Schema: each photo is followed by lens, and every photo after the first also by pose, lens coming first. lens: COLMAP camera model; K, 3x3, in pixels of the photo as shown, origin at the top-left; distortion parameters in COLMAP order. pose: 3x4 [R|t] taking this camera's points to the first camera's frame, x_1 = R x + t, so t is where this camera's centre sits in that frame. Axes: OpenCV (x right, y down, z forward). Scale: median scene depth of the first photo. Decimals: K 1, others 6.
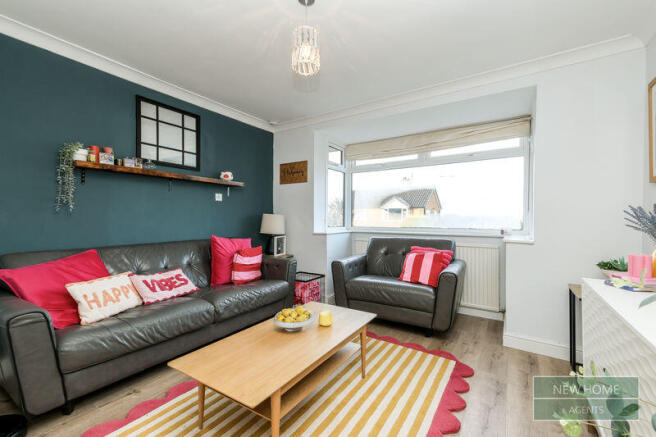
lens RADIAL K [[286.2, 0, 328.8], [0, 286.2, 219.3], [0, 0, 1]] dist [0.036886, -0.001858]
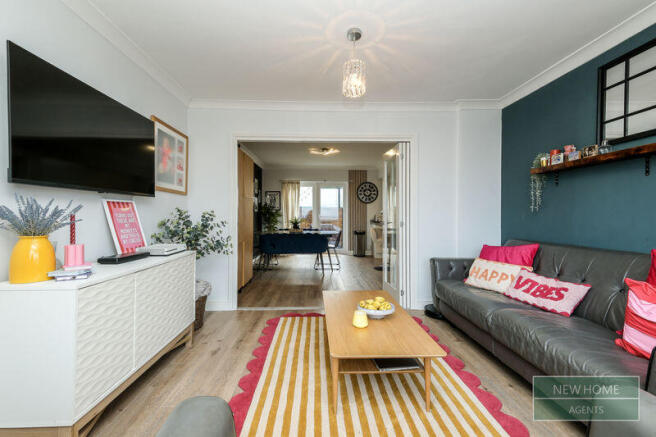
lens RADIAL K [[286.2, 0, 326.7], [0, 286.2, 216.4], [0, 0, 1]] dist [0.036886, -0.001858]
pose [[-0.781686, -0.000719, -0.623672, 0.472201], [-0.007167, 0.999944, 0.007830, -0.002002], [0.623631, 0.010590, -0.781647, 1.163914]]
